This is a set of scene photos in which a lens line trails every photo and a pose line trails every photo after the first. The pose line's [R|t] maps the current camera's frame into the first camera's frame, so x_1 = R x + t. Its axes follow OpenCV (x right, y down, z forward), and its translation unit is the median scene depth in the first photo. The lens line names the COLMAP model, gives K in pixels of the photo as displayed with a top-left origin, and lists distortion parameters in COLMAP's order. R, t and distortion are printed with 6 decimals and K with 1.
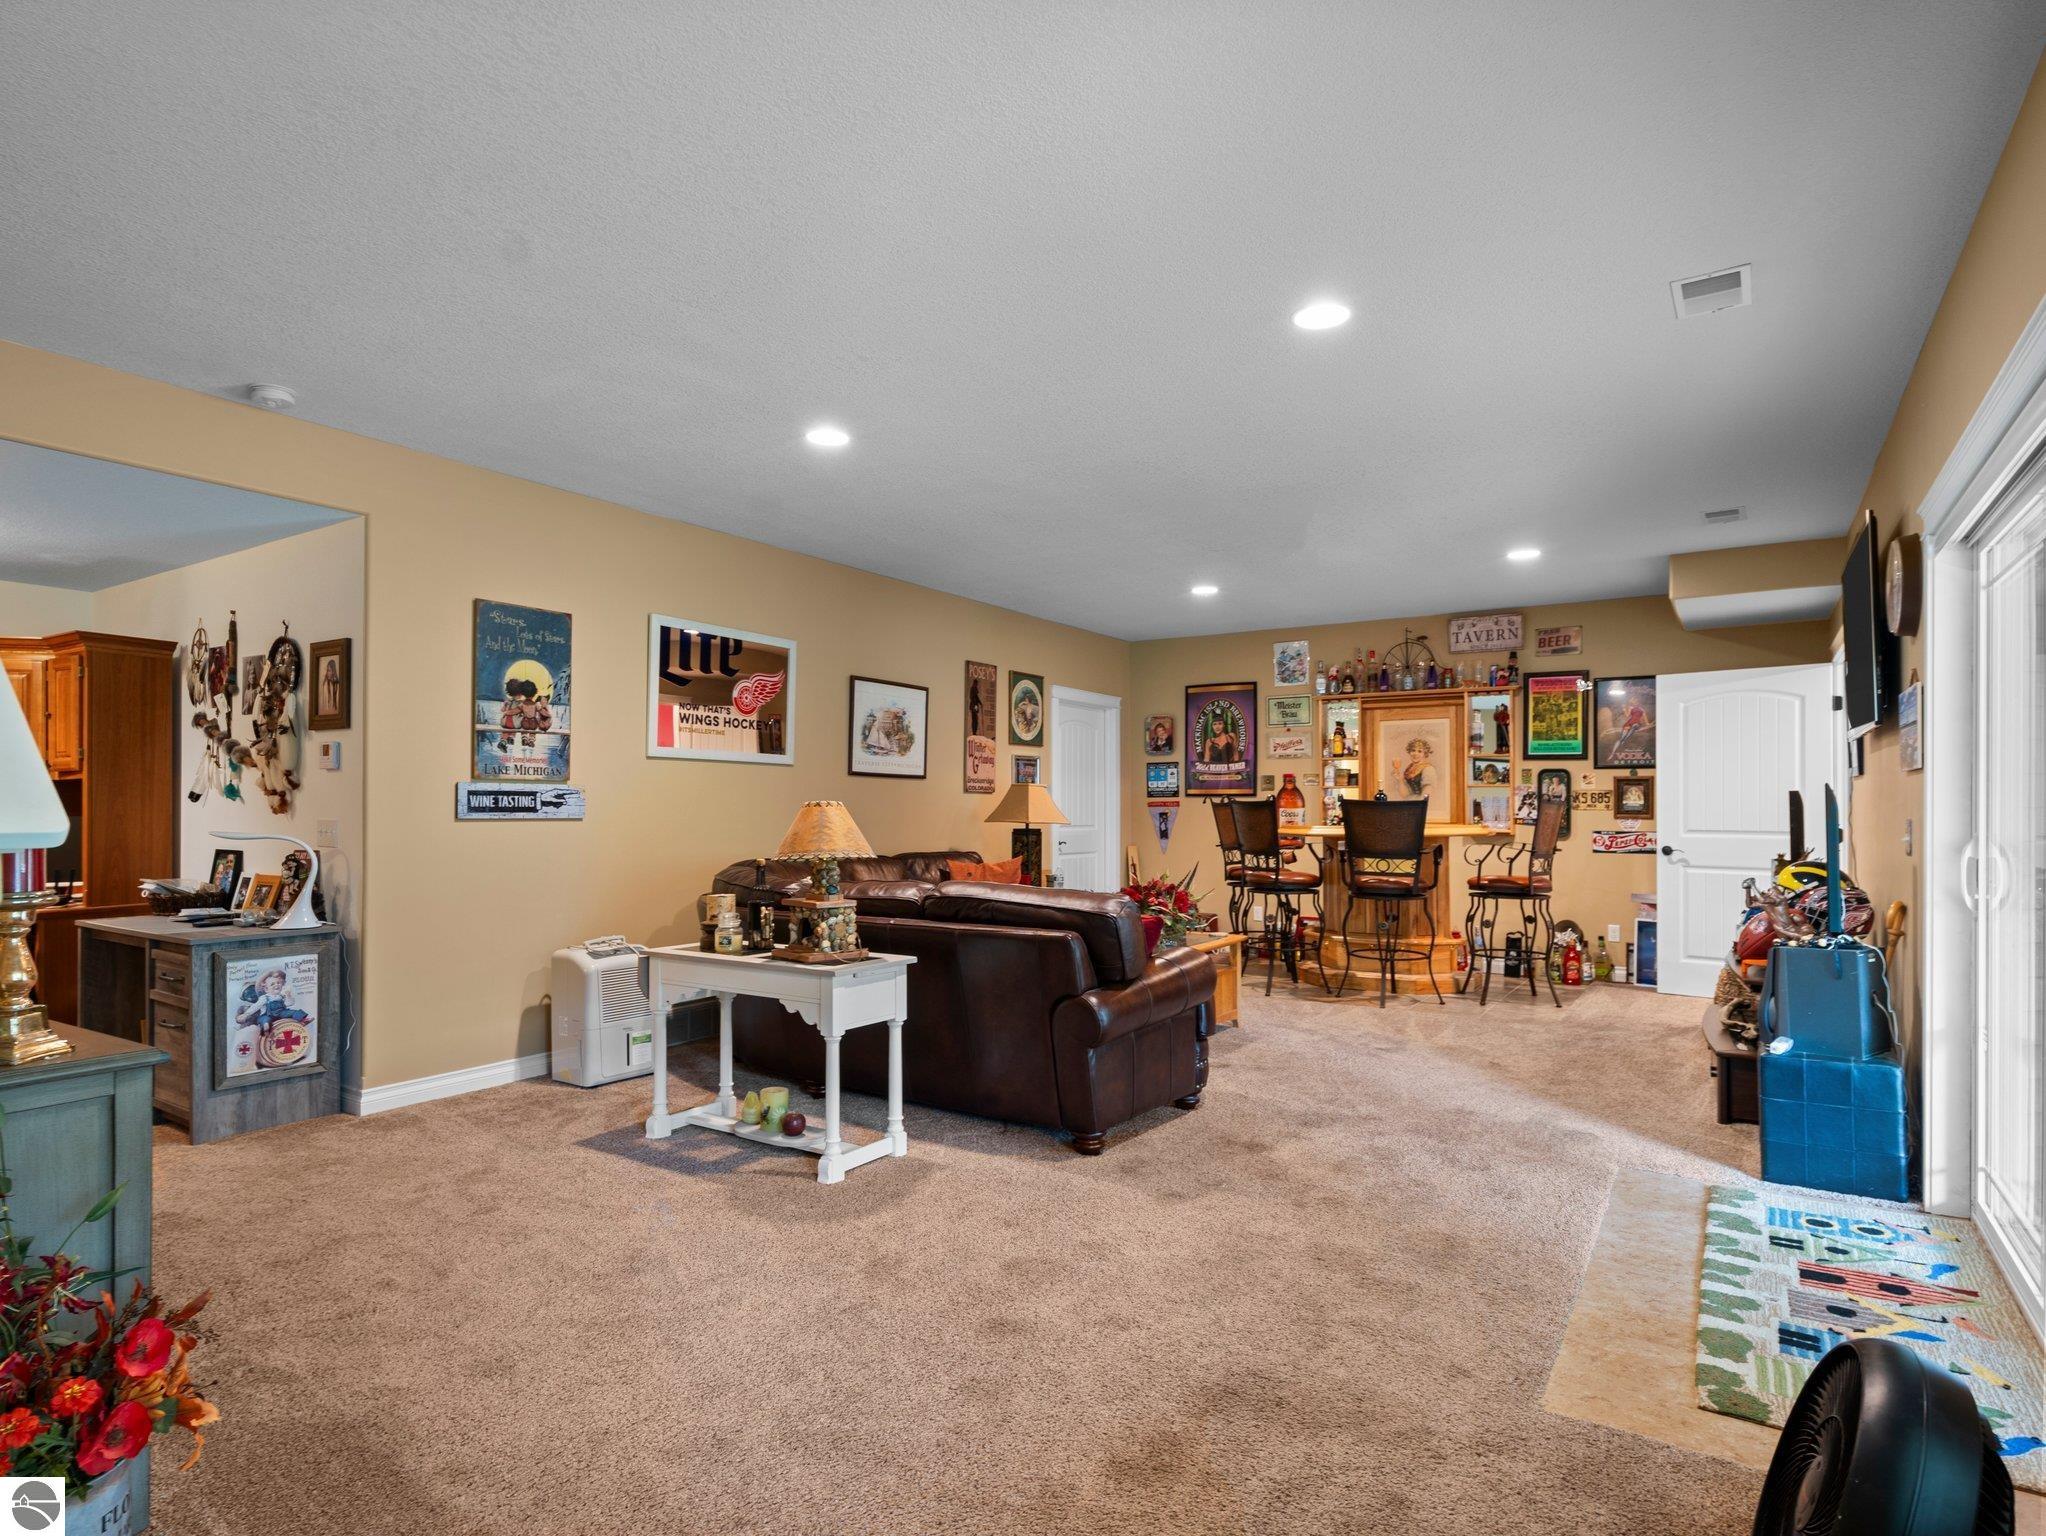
lens RADIAL K [[1094.9, 0, 1021.5], [0, 1094.9, 790.9], [0, 0, 1]] dist [-0.001016, 0.002424]
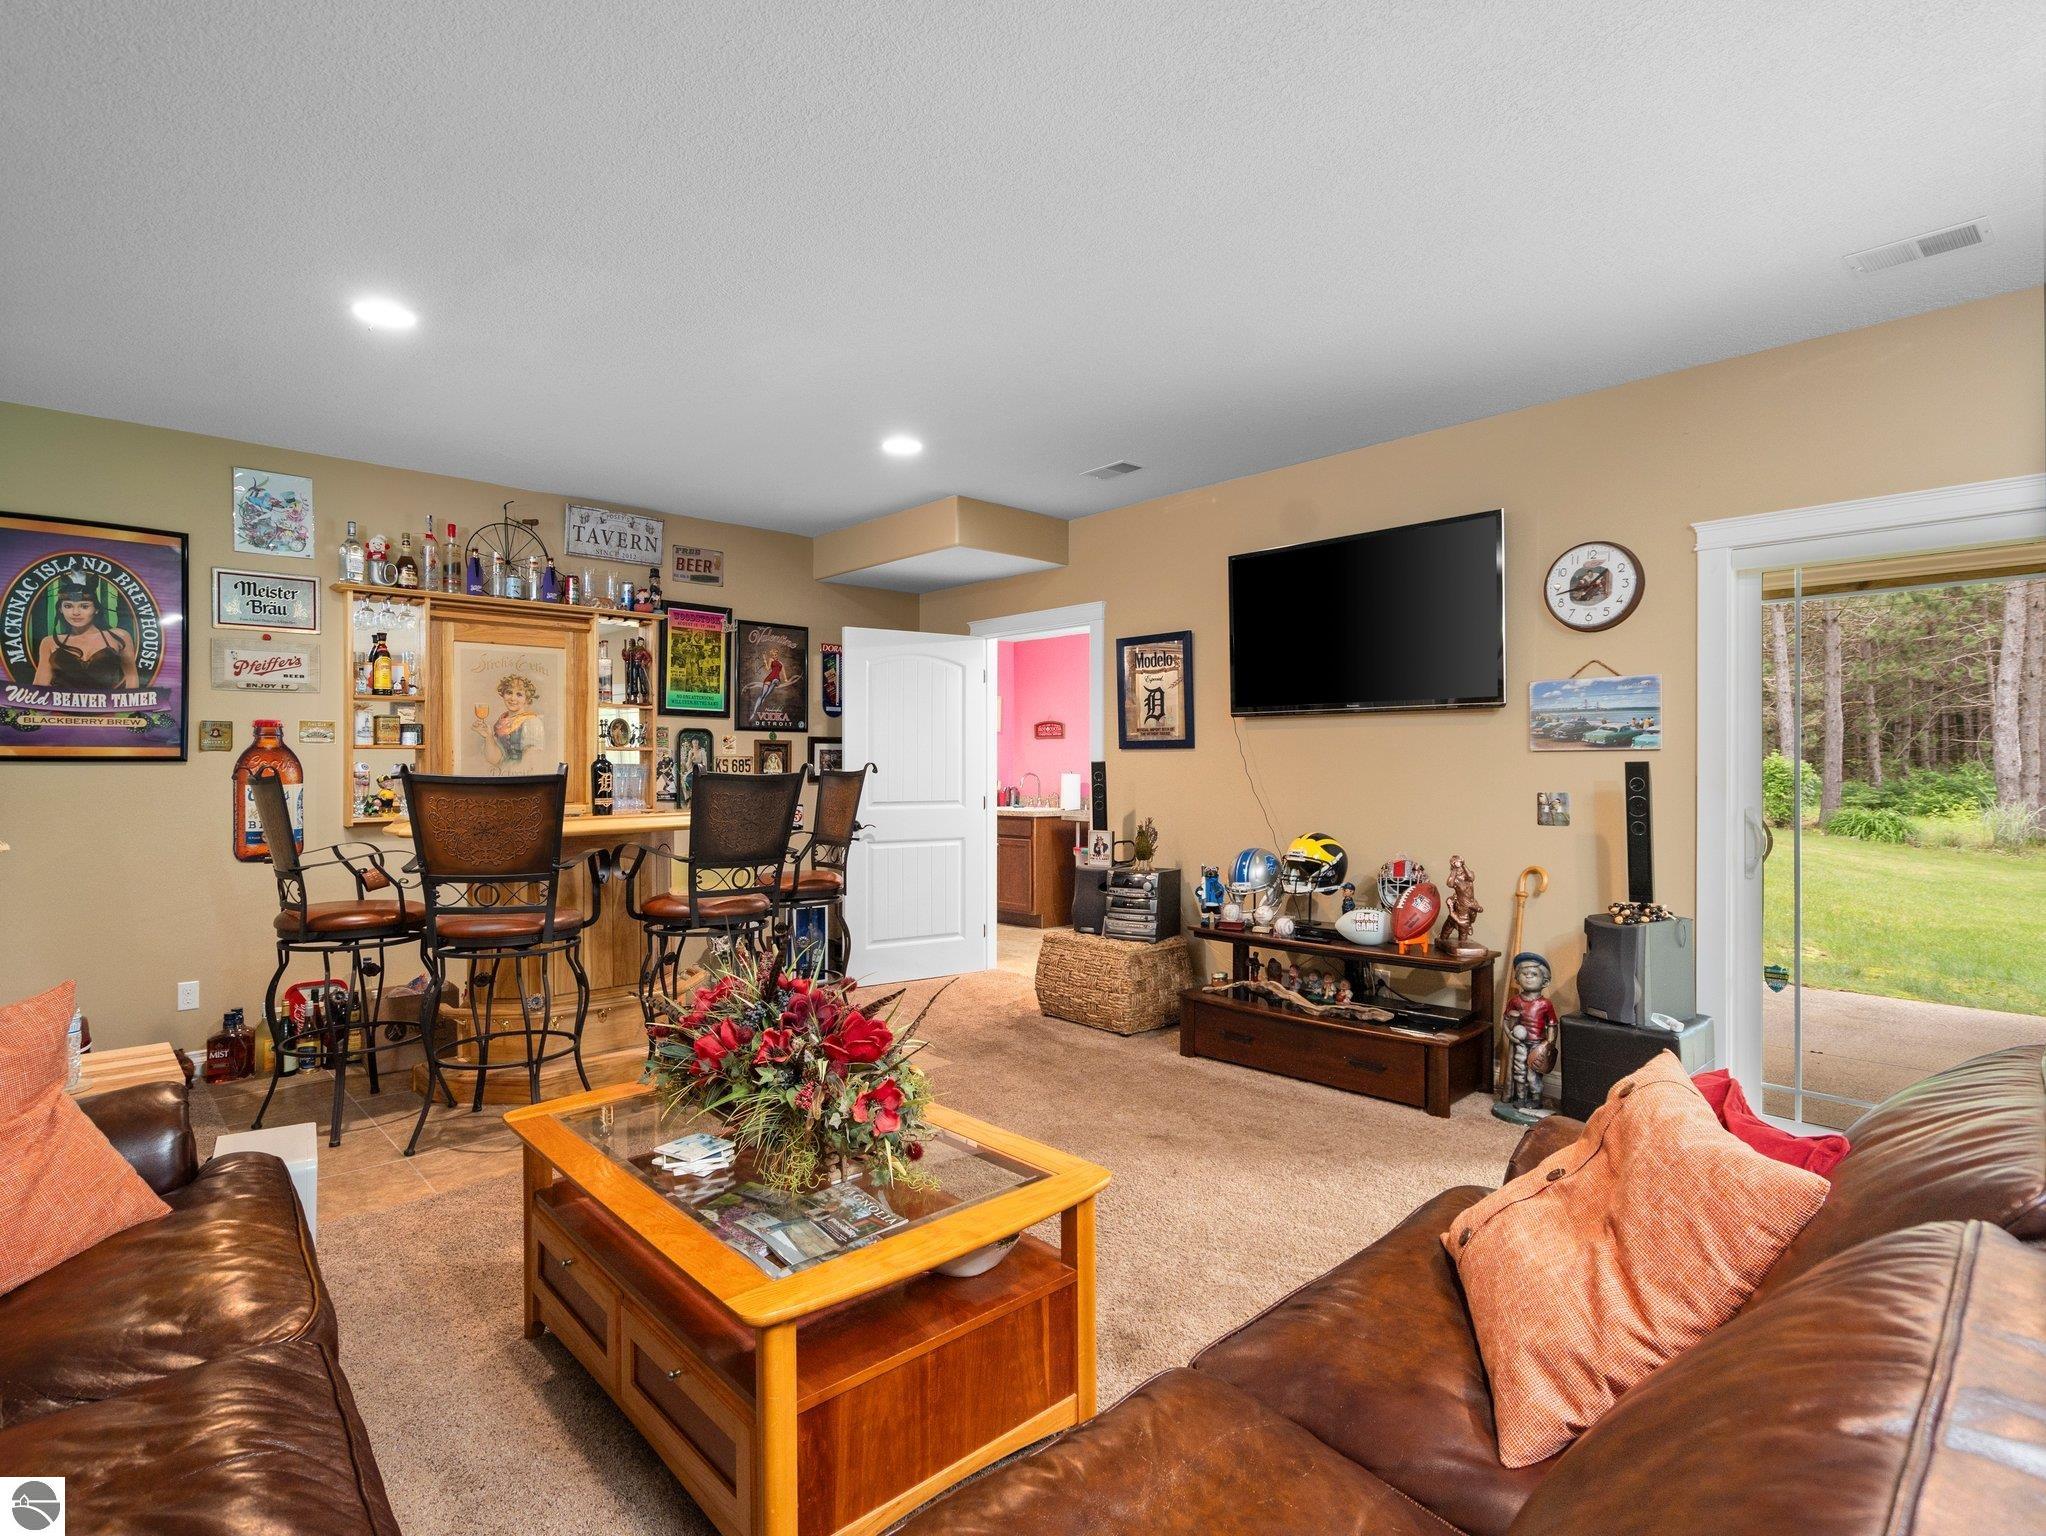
lens RADIAL K [[1049.5, 0, 1007.3], [0, 1049.5, 736.9], [0, 0, 1]] dist [-0.003294, 0.004288]
pose [[0.251910, 0.023836, 0.967457, -0.197324], [-0.011500, 0.999700, -0.021636, -0.000726], [-0.967682, -0.005675, 0.252108, 0.660840]]
